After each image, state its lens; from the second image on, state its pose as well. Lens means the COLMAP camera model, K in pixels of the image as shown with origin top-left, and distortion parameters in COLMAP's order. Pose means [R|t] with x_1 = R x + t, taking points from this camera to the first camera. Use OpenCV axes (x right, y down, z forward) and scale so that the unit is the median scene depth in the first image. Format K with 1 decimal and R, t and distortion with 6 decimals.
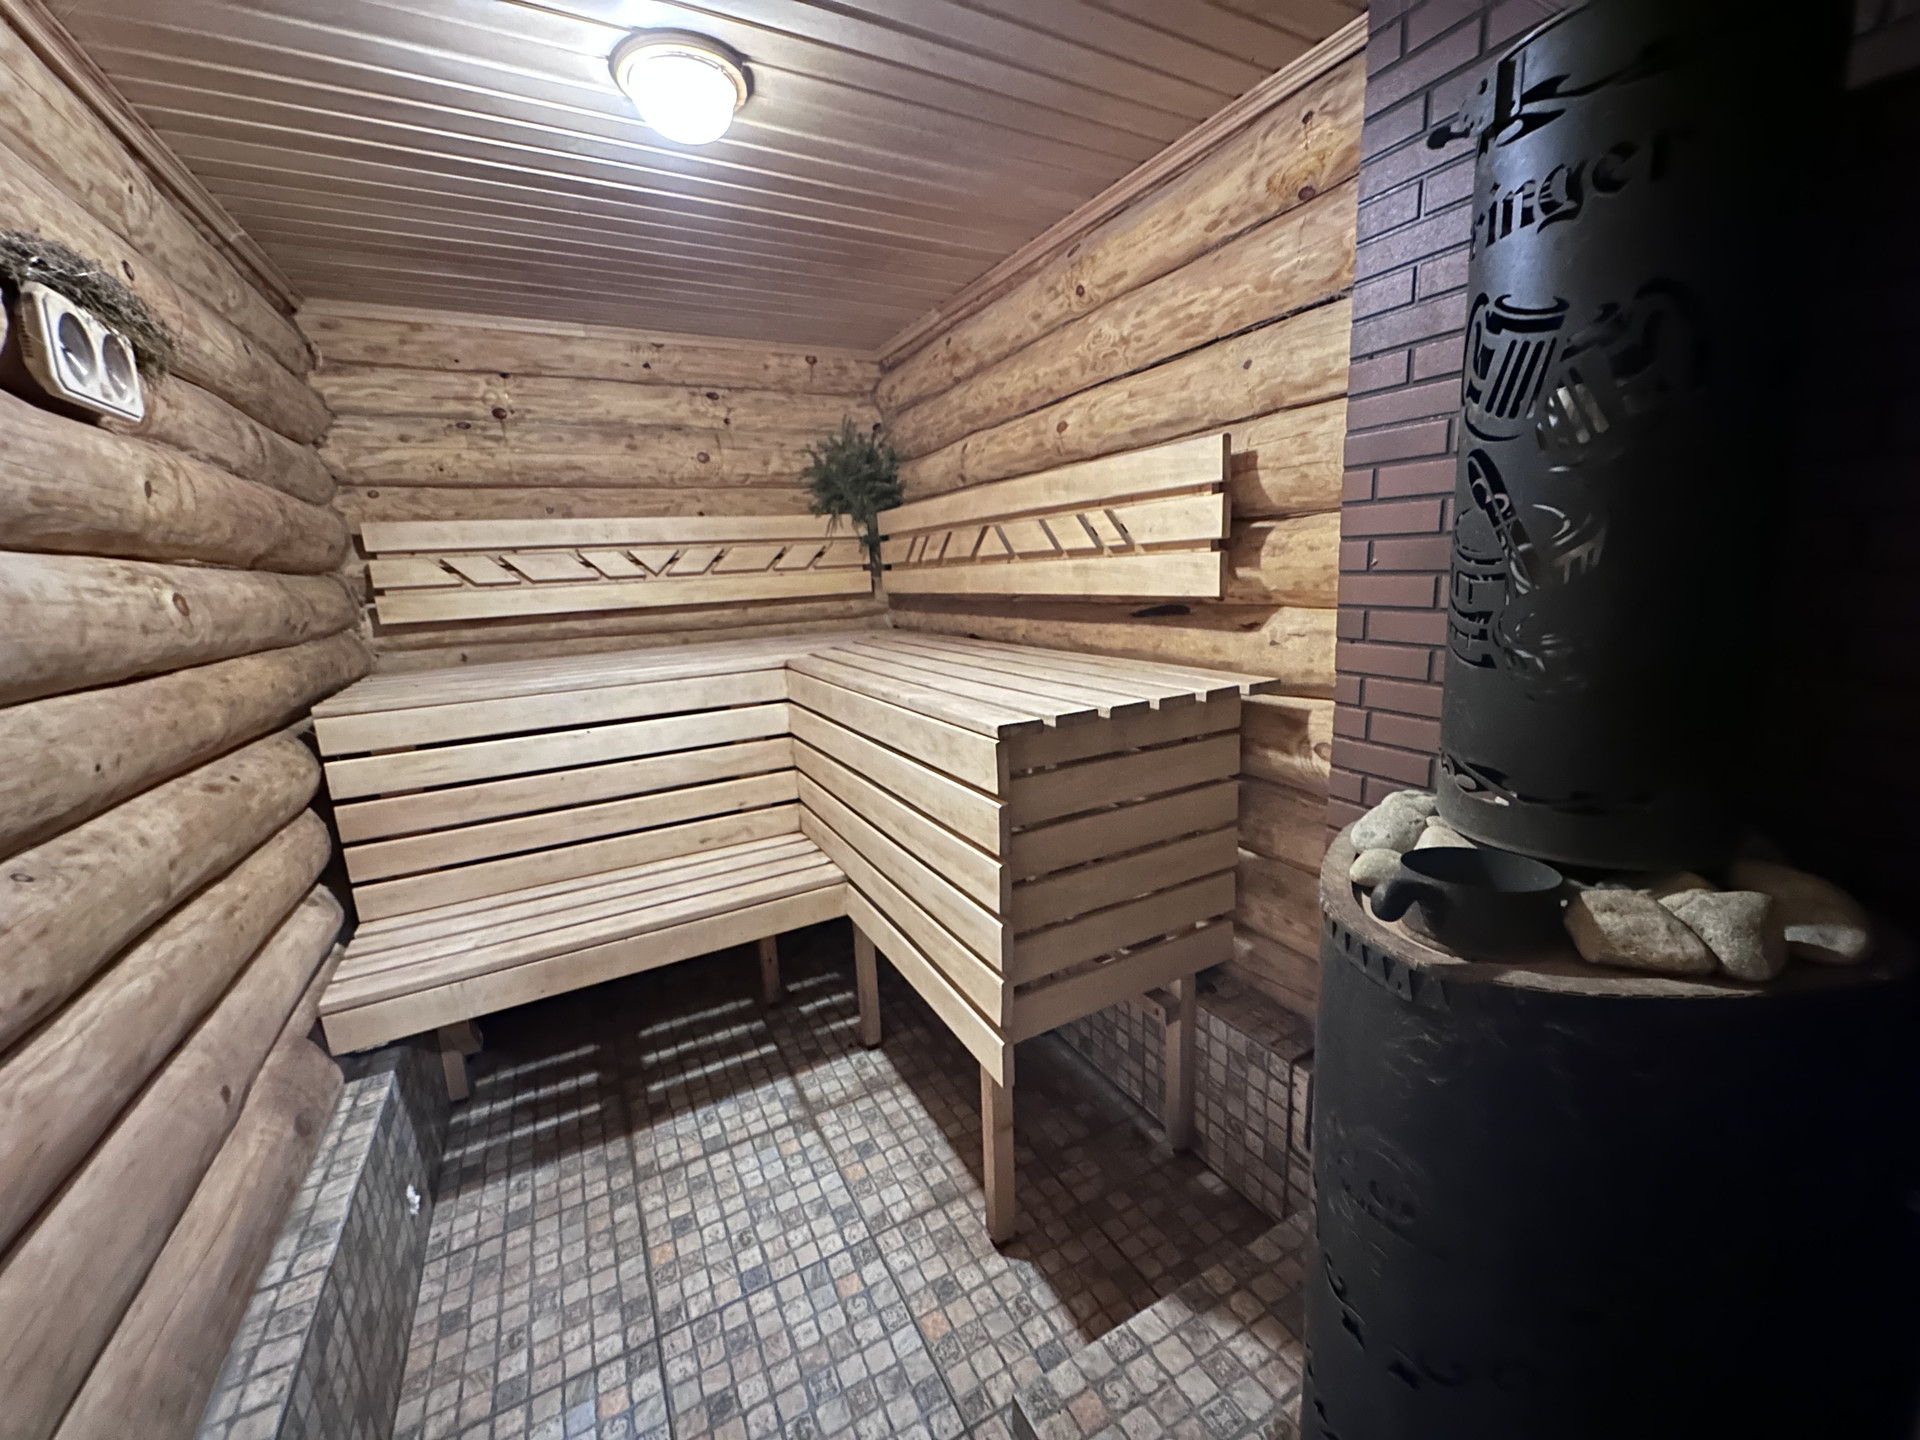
lens RADIAL K [[774.3, 0, 960.0], [0, 774.3, 720.0], [0, 0, 1]] dist [-0.000650, 0.000145]
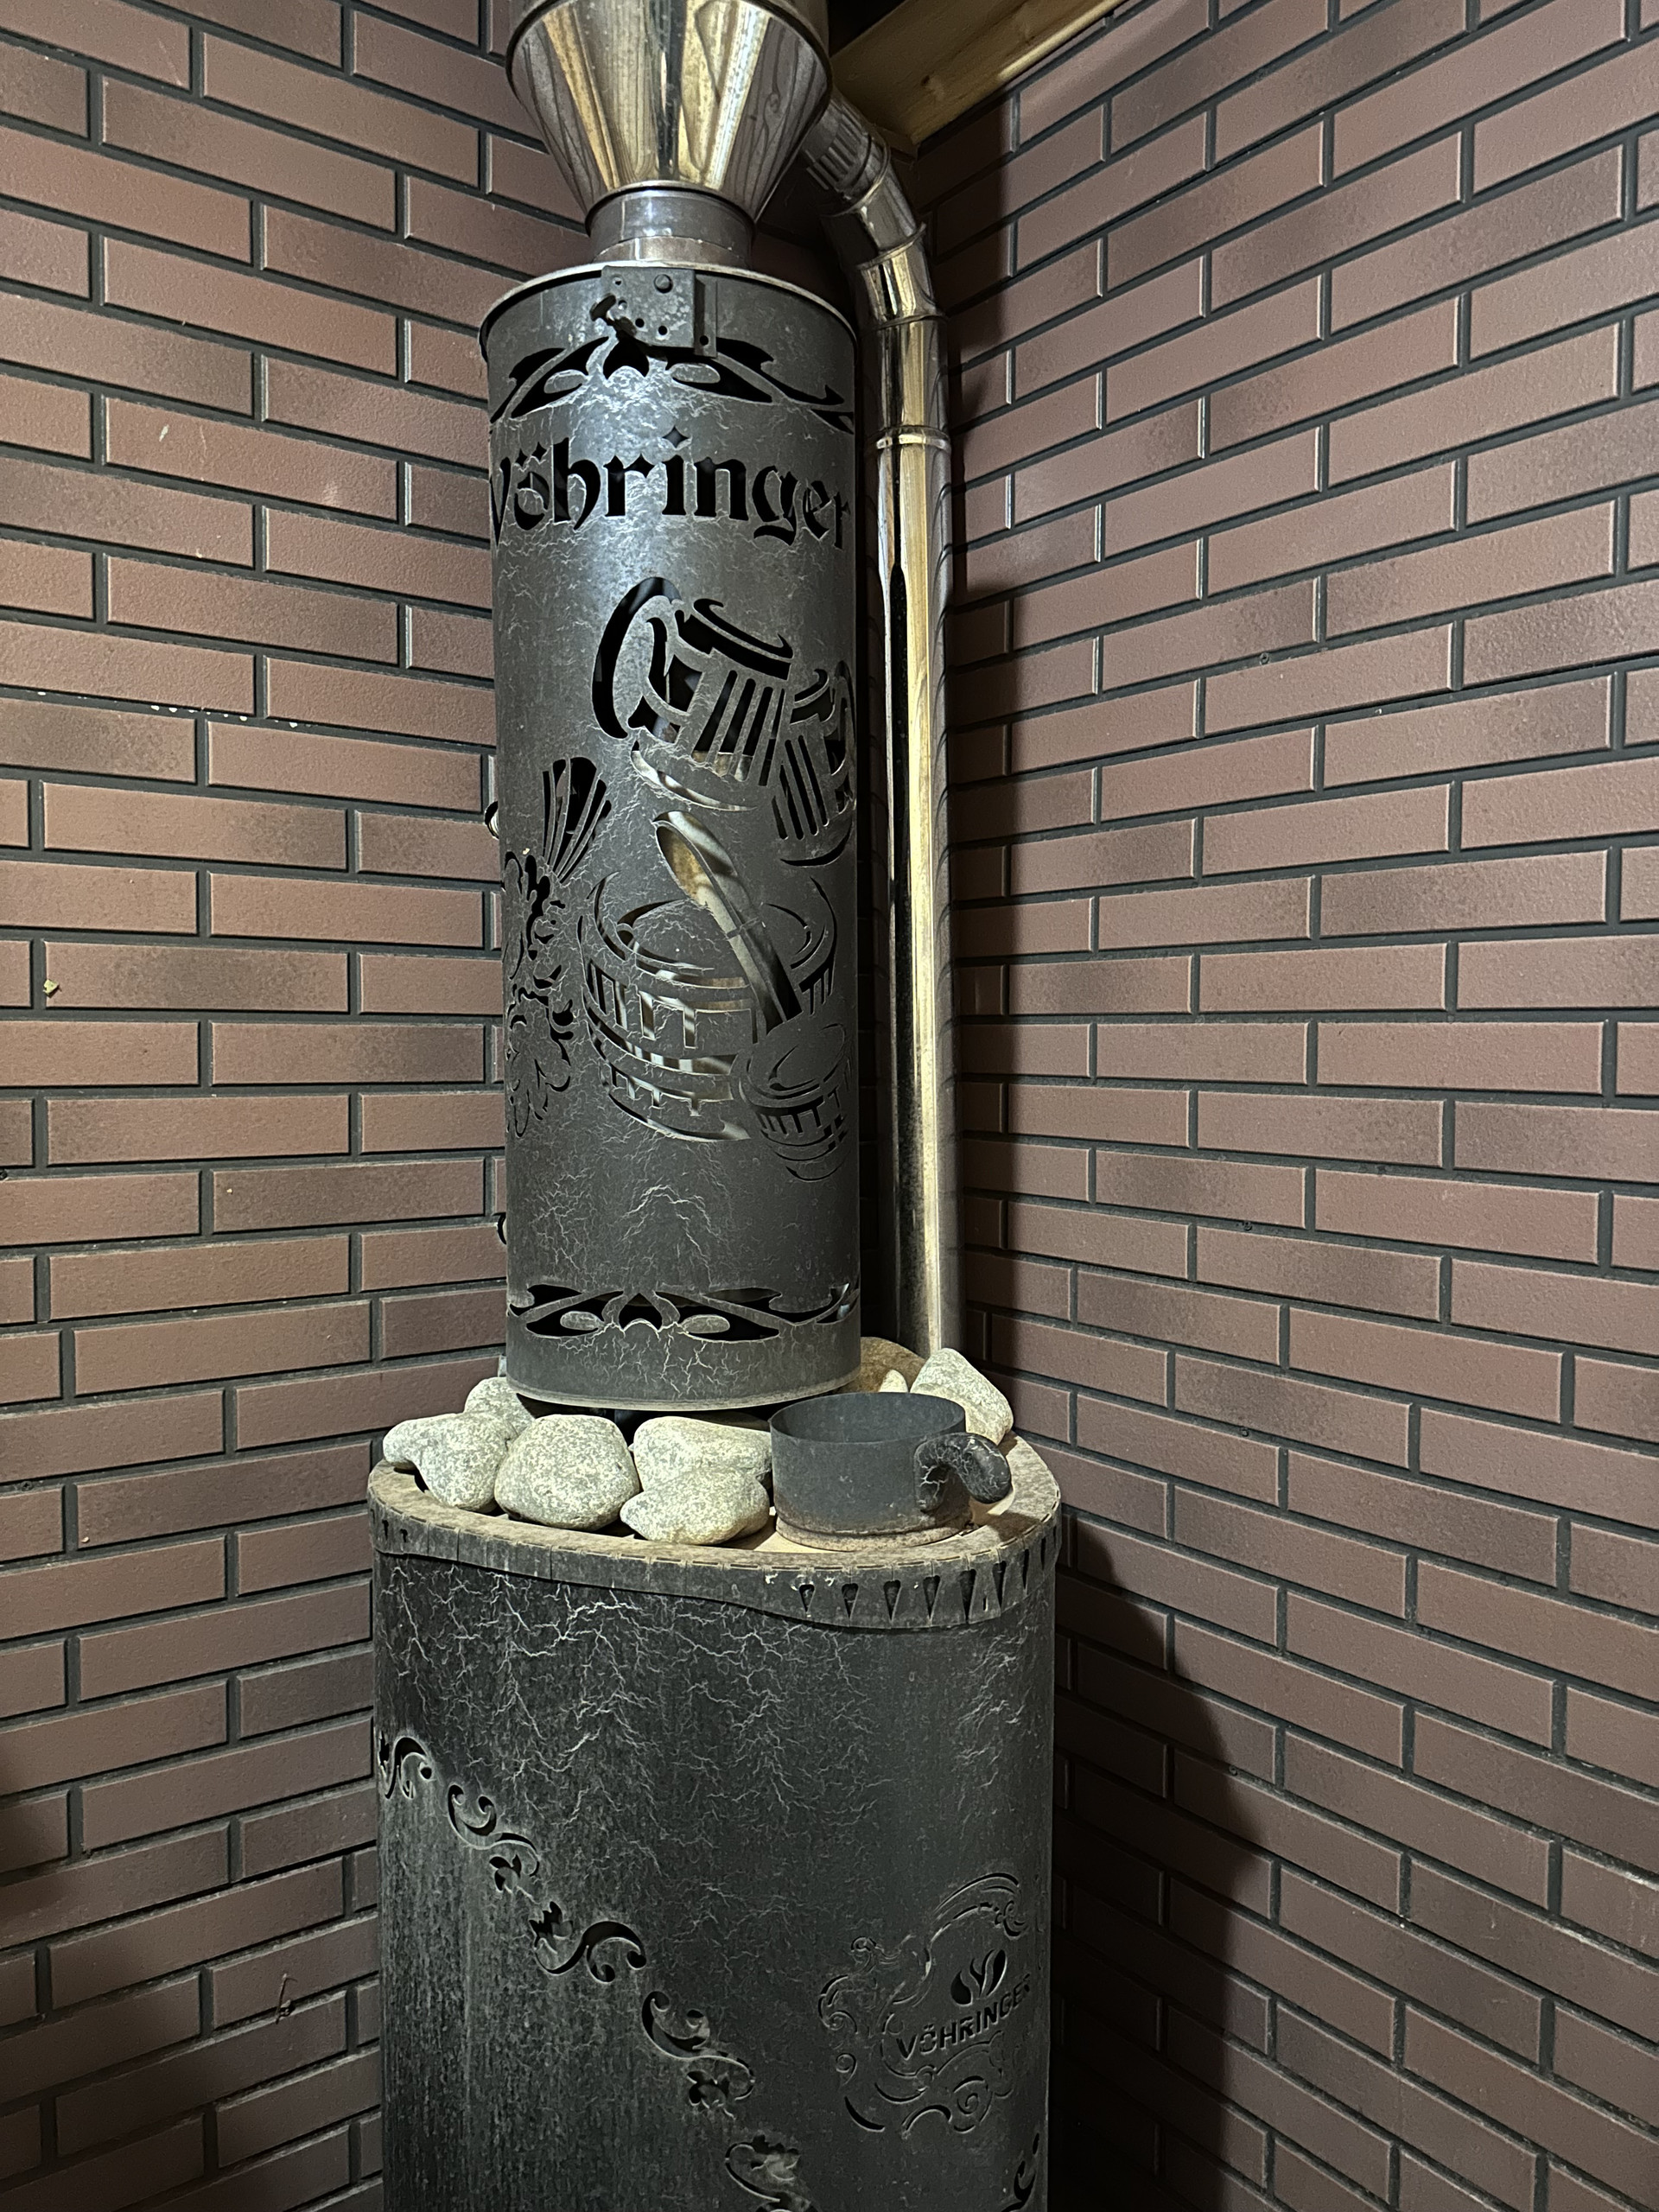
lens RADIAL K [[1550.0, 0, 829.5], [0, 1550.0, 1106.0], [0, 0, 1]] dist [0.152824, -0.298863]
pose [[-0.149967, 0.000298, 0.988691, -0.721287], [0.199661, 0.979406, 0.029989, -0.131943], [-0.968321, 0.201900, -0.146939, 1.236068]]
